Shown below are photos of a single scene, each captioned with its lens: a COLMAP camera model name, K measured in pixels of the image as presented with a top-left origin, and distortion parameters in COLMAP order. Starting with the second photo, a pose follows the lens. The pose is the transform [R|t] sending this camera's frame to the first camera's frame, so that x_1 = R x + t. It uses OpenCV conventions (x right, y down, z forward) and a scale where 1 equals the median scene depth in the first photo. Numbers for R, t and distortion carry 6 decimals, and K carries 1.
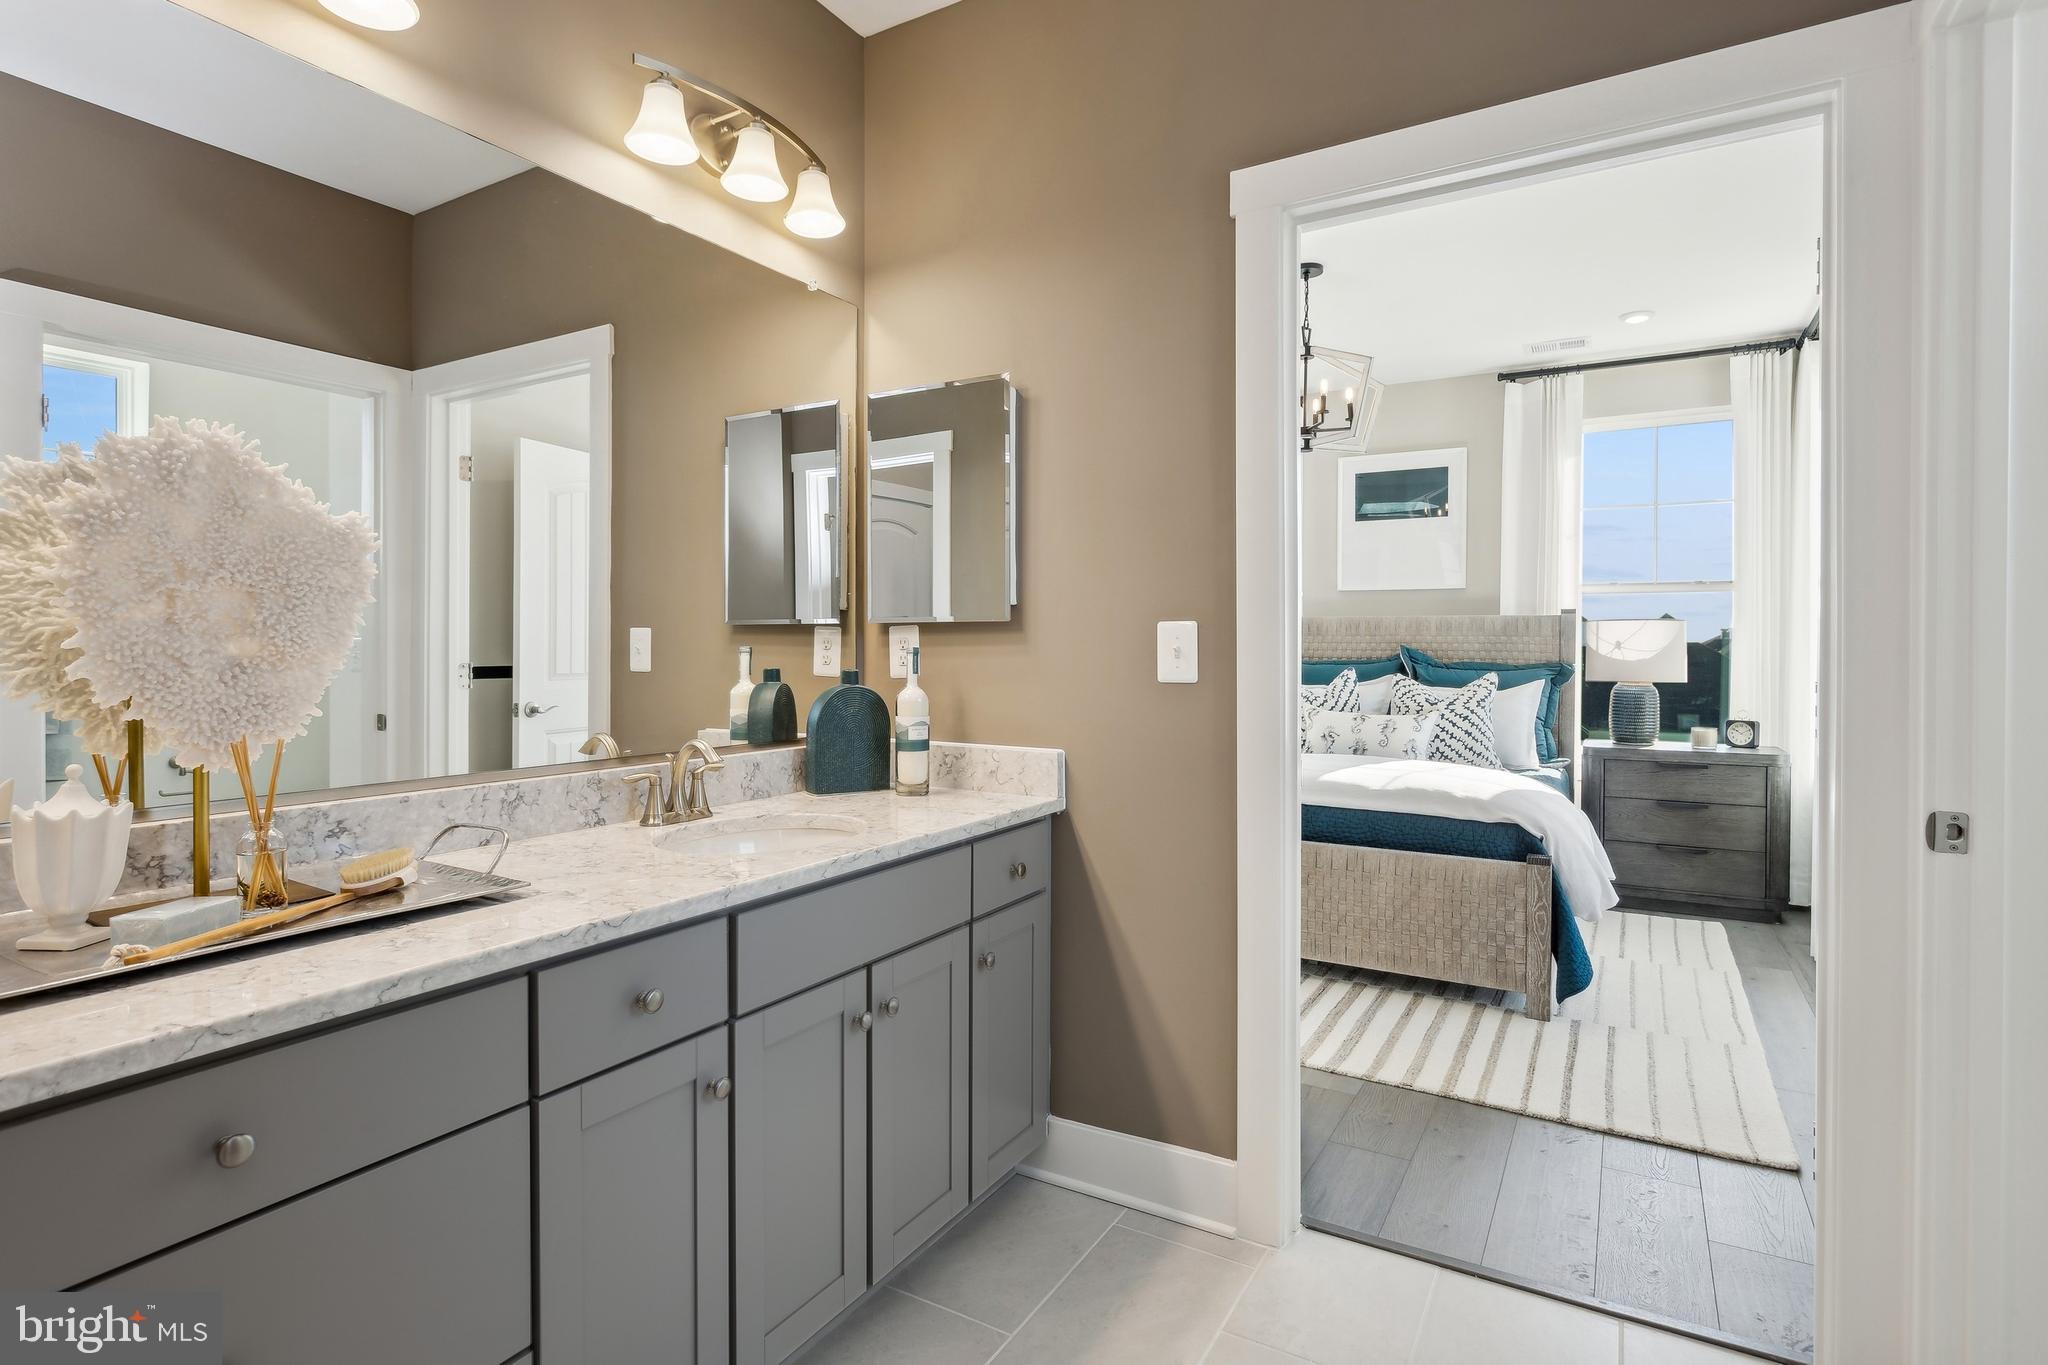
lens RADIAL K [[1019.4, 0, 1049.0], [0, 1019.4, 649.7], [0, 0, 1]] dist [-0.004414, 0.000269]
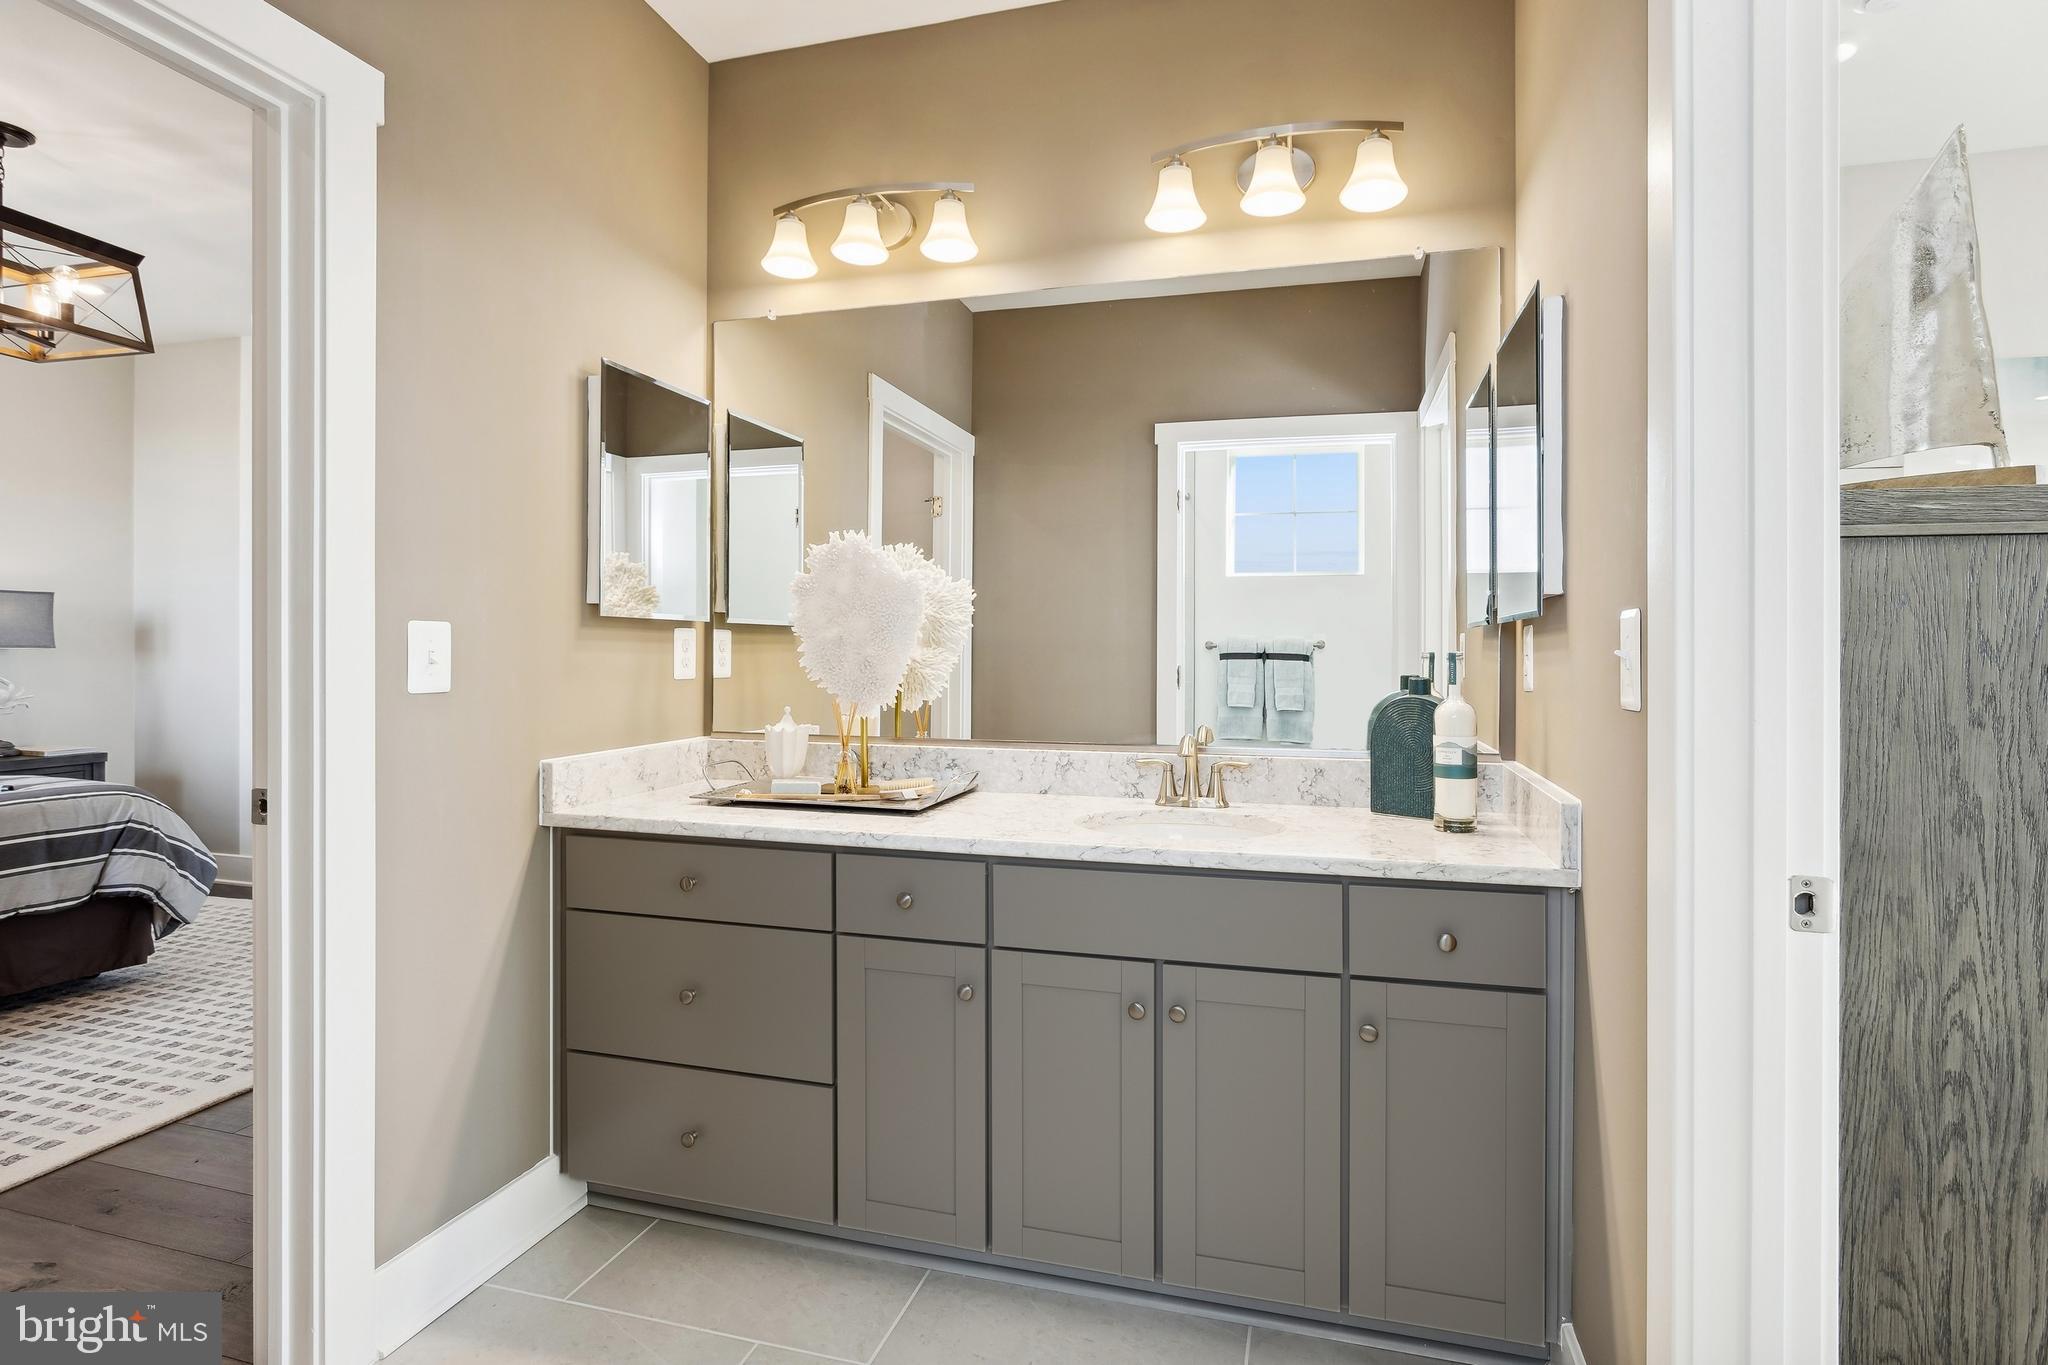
lens RADIAL K [[1019.4, 0, 1039.4], [0, 1019.4, 646.7], [0, 0, 1]] dist [-0.004414, 0.000269]
pose [[0.256455, -0.011101, -0.966493, 0.538665], [-0.008490, 0.999870, -0.013737, 0.007529], [0.966519, 0.011728, 0.256327, 0.434529]]
